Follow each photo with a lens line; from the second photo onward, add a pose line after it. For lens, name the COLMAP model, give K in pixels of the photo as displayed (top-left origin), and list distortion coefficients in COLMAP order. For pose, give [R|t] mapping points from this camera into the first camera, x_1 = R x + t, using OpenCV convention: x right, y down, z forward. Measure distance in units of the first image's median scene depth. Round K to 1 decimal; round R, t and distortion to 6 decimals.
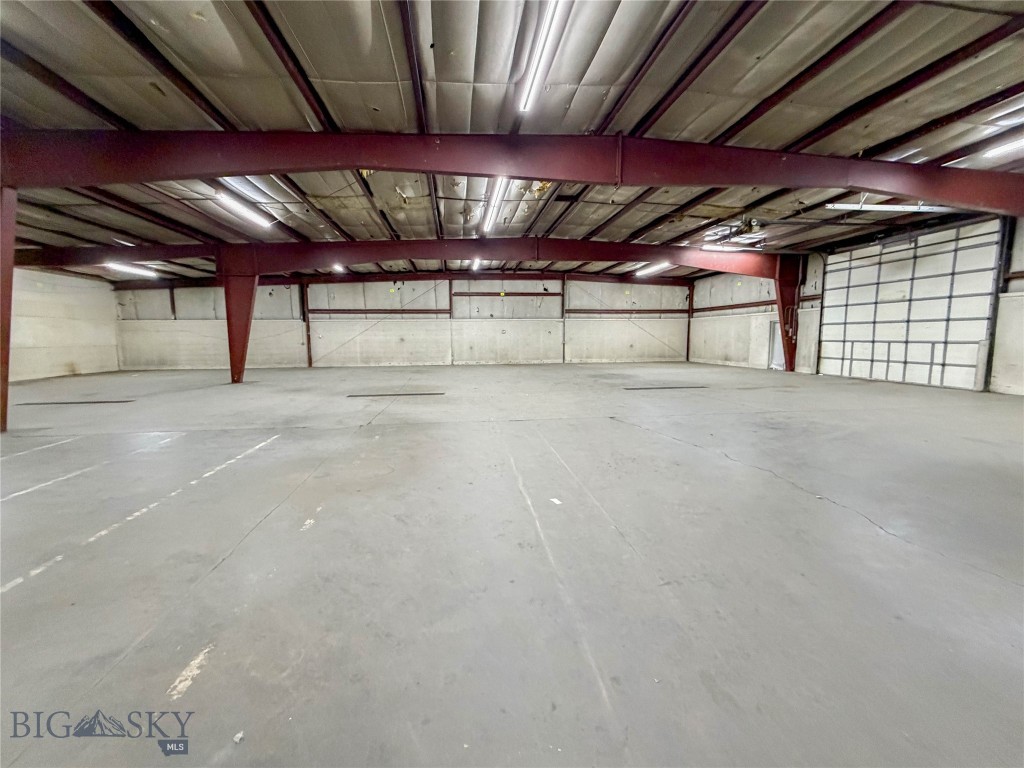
lens RADIAL K [[417.2, 0, 508.3], [0, 417.2, 384.8], [0, 0, 1]] dist [0.000102, 0.000023]
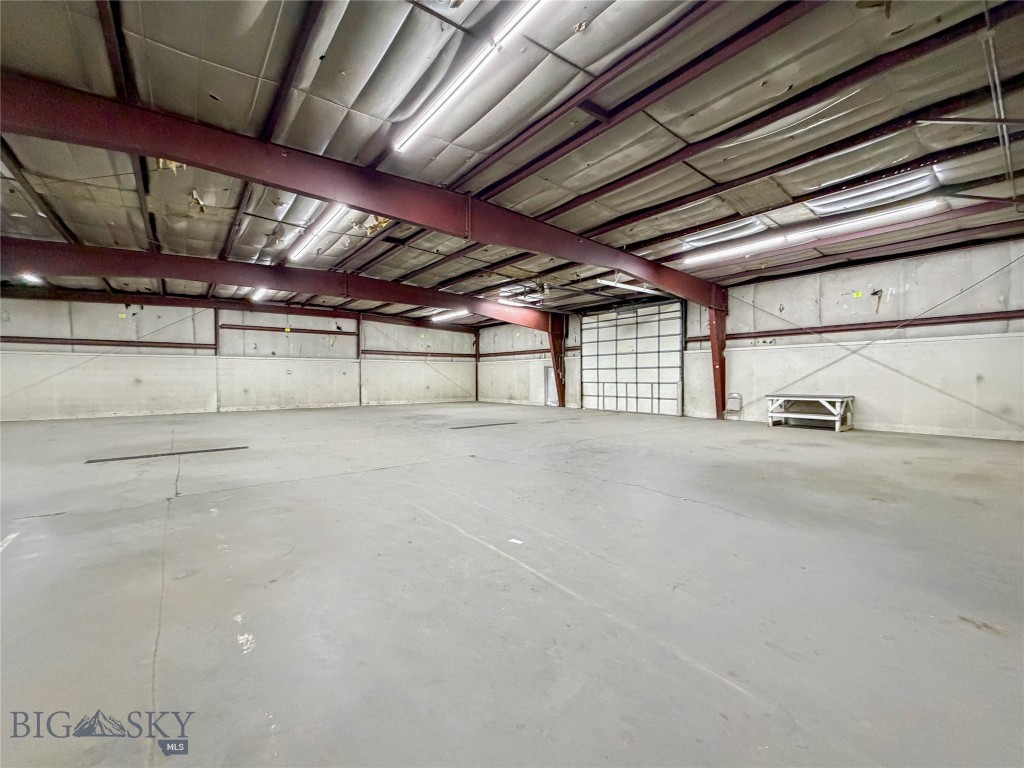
lens RADIAL K [[417.2, 0, 508.3], [0, 417.2, 384.8], [0, 0, 1]] dist [0.000102, 0.000023]
pose [[0.858841, -0.003666, 0.512229, -0.109569], [0.054772, 0.994899, -0.084714, -0.002305], [-0.509305, 0.100812, 0.854661, 0.033068]]
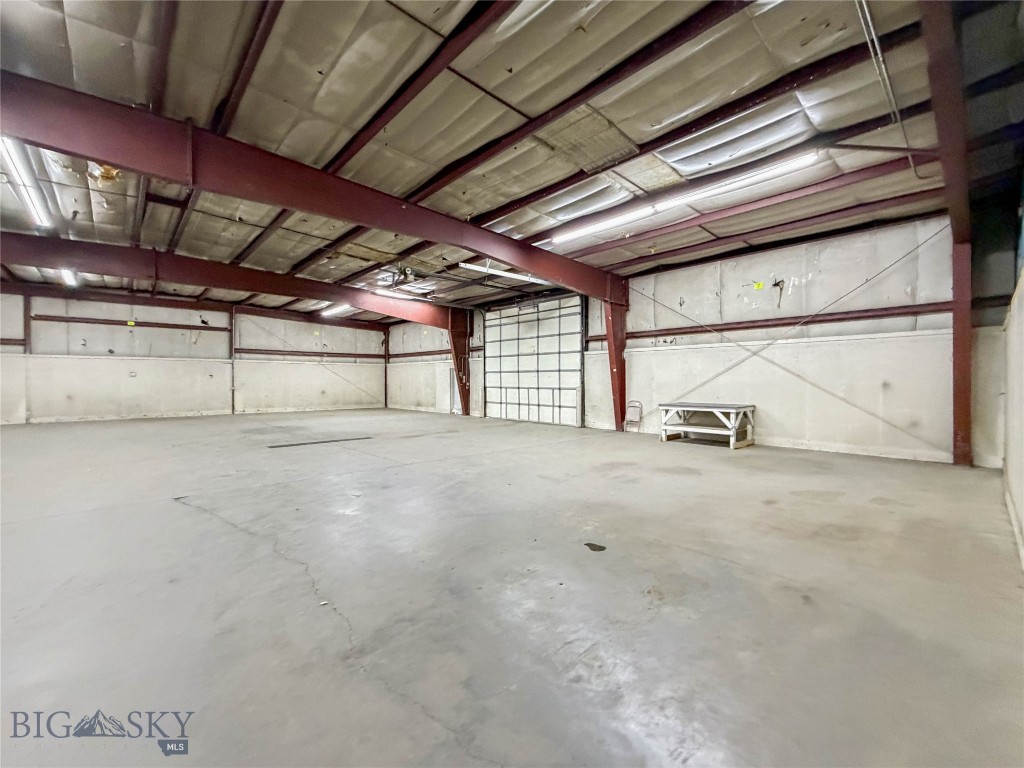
lens RADIAL K [[430.5, 0, 504.7], [0, 430.5, 383.7], [0, 0, 1]] dist [0.001000, -0.000236]
pose [[0.820478, 0.003356, 0.571669, 0.154115], [0.058970, 0.994152, -0.090472, -0.008576], [-0.568629, 0.107941, 0.815481, 0.039726]]
